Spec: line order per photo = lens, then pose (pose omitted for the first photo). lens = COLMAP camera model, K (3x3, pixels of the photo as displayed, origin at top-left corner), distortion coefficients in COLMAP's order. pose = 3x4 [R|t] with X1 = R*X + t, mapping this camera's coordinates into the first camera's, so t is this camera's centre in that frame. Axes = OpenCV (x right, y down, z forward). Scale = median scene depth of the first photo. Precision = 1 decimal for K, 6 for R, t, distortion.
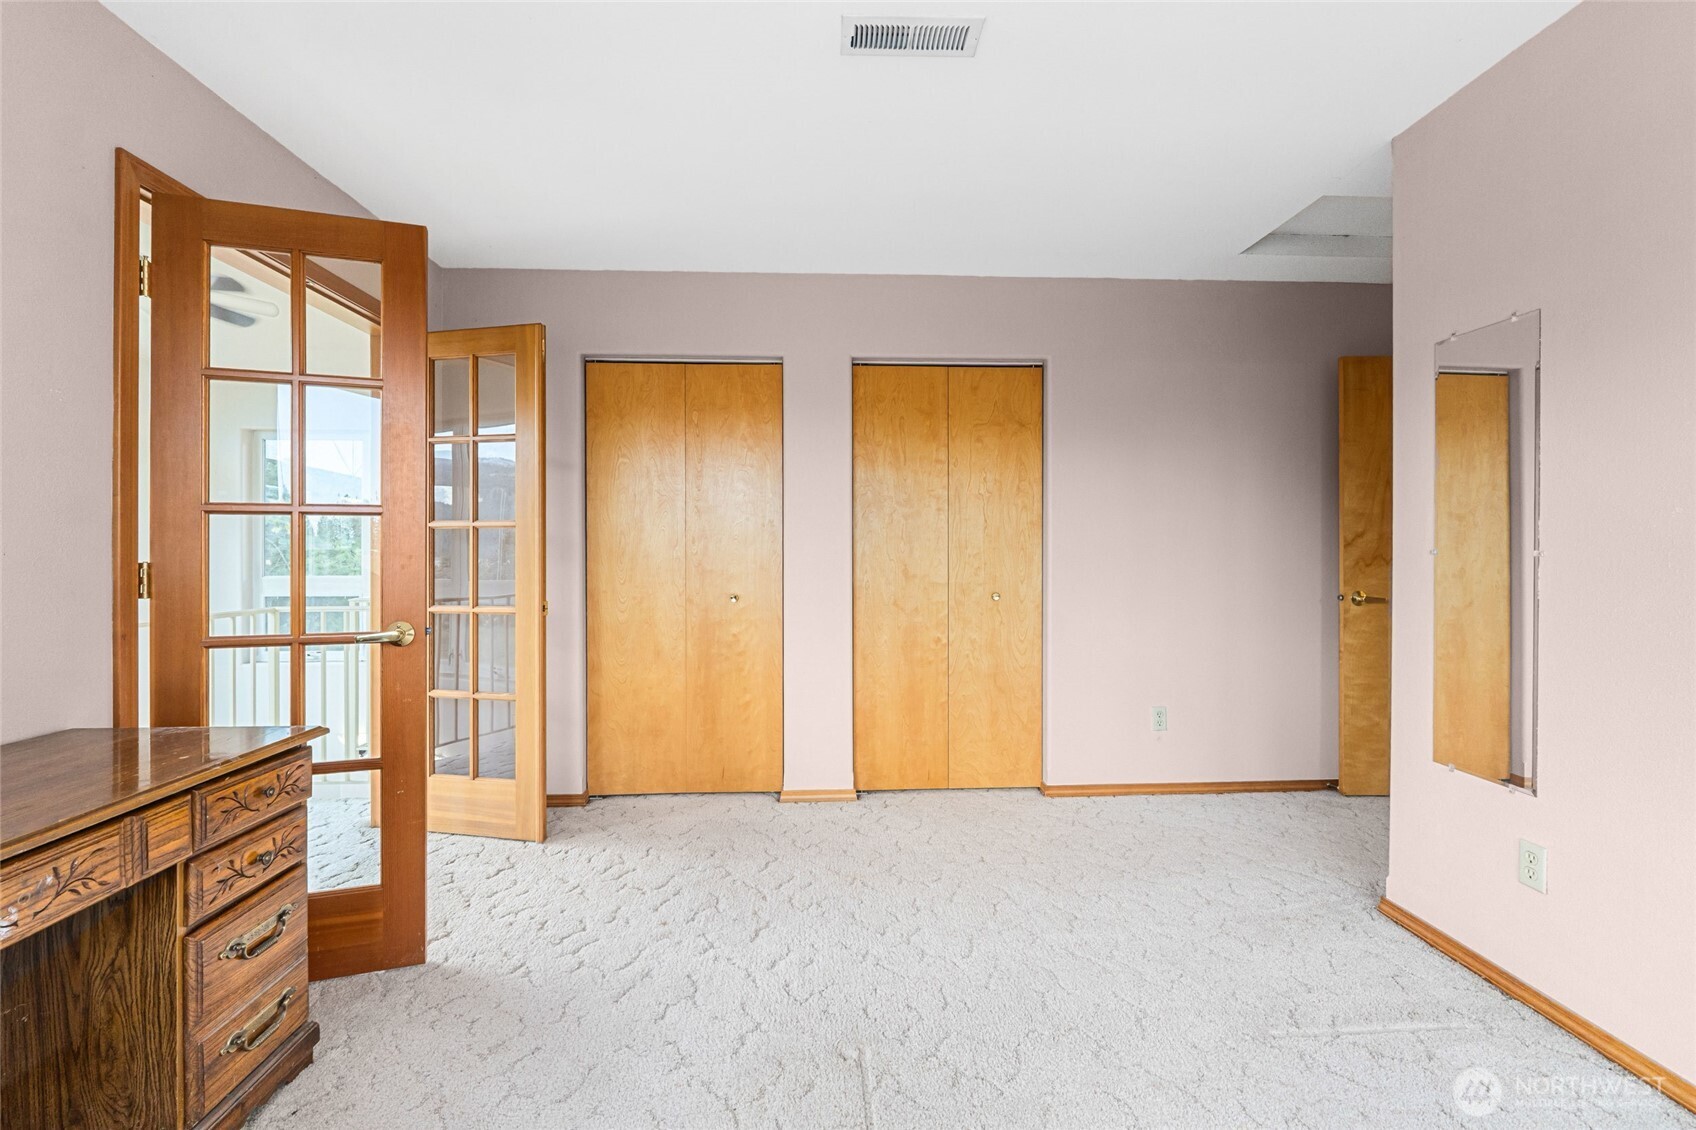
lens RADIAL K [[724.7, 0, 847.7], [0, 724.7, 557.8], [0, 0, 1]] dist [-0.001225, -0.000303]
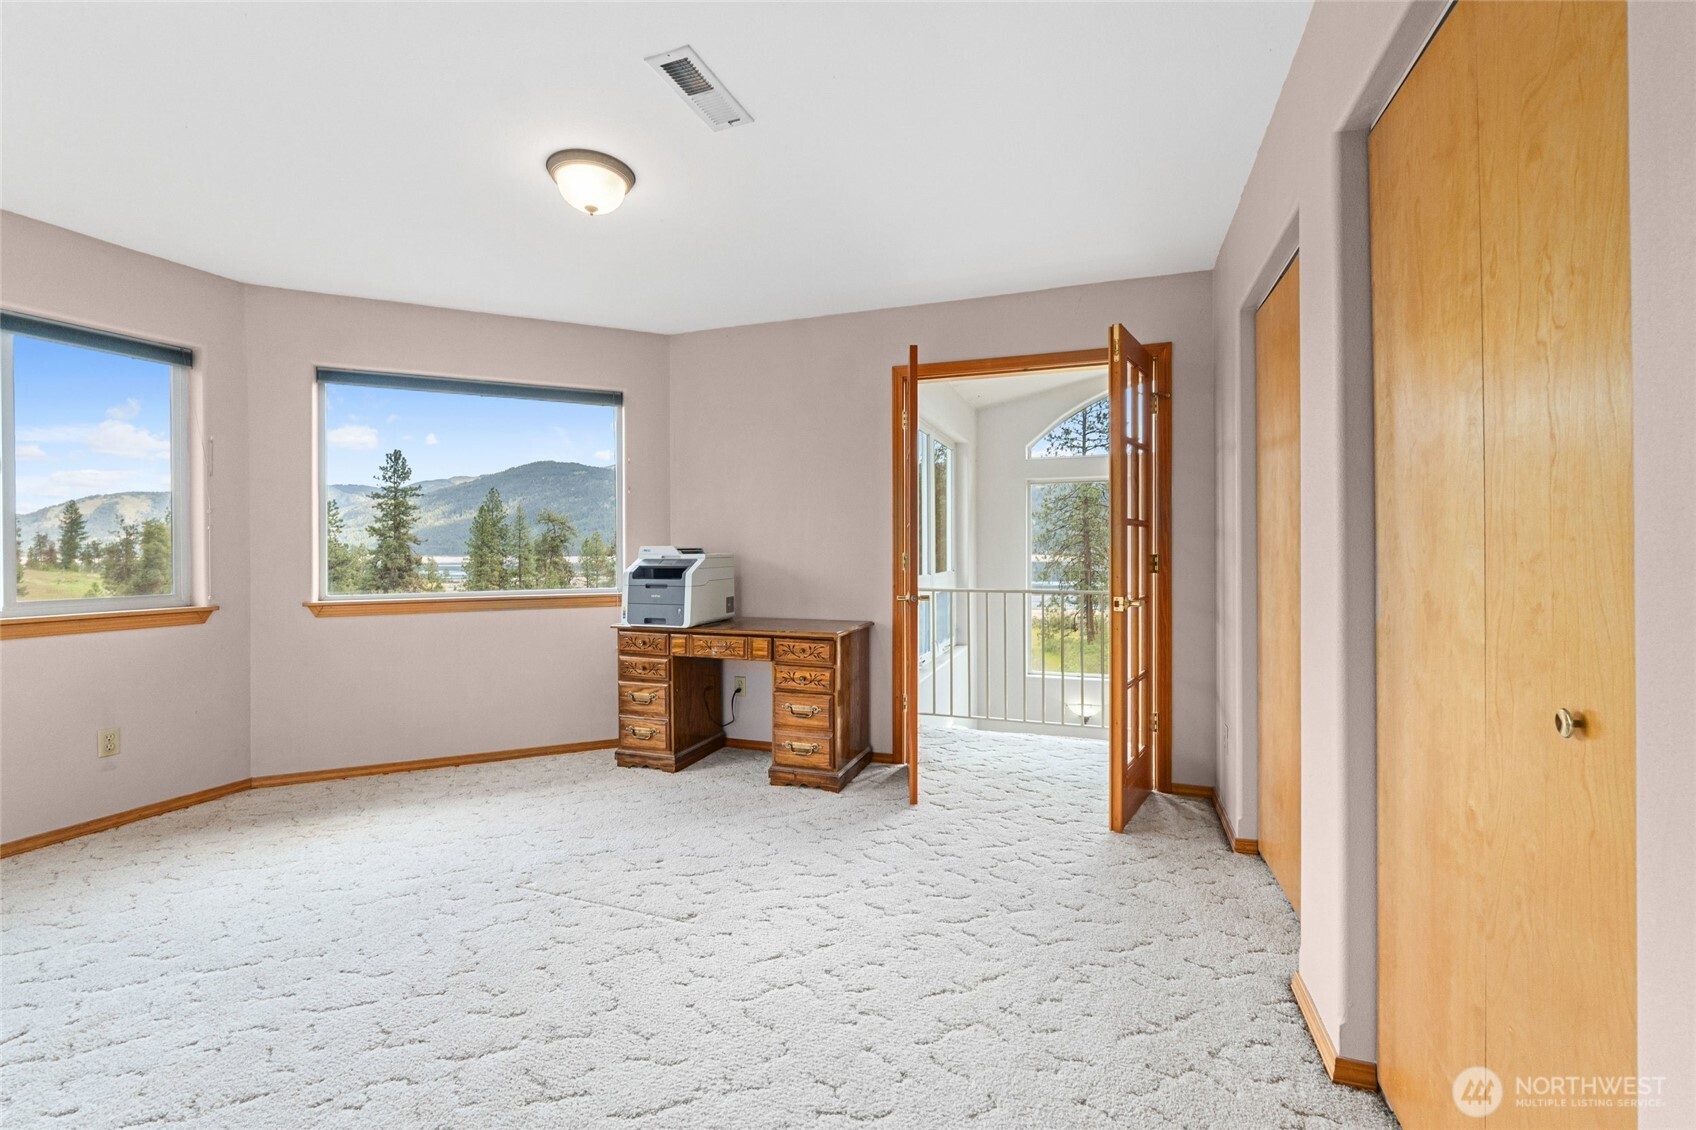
lens RADIAL K [[724.7, 0, 847.7], [0, 724.7, 557.8], [0, 0, 1]] dist [-0.001225, -0.000303]
pose [[-0.393567, 0.011144, -0.919229, 1.248052], [-0.006264, 0.999871, 0.014804, -0.011288], [0.919275, 0.011584, -0.393446, 1.989316]]
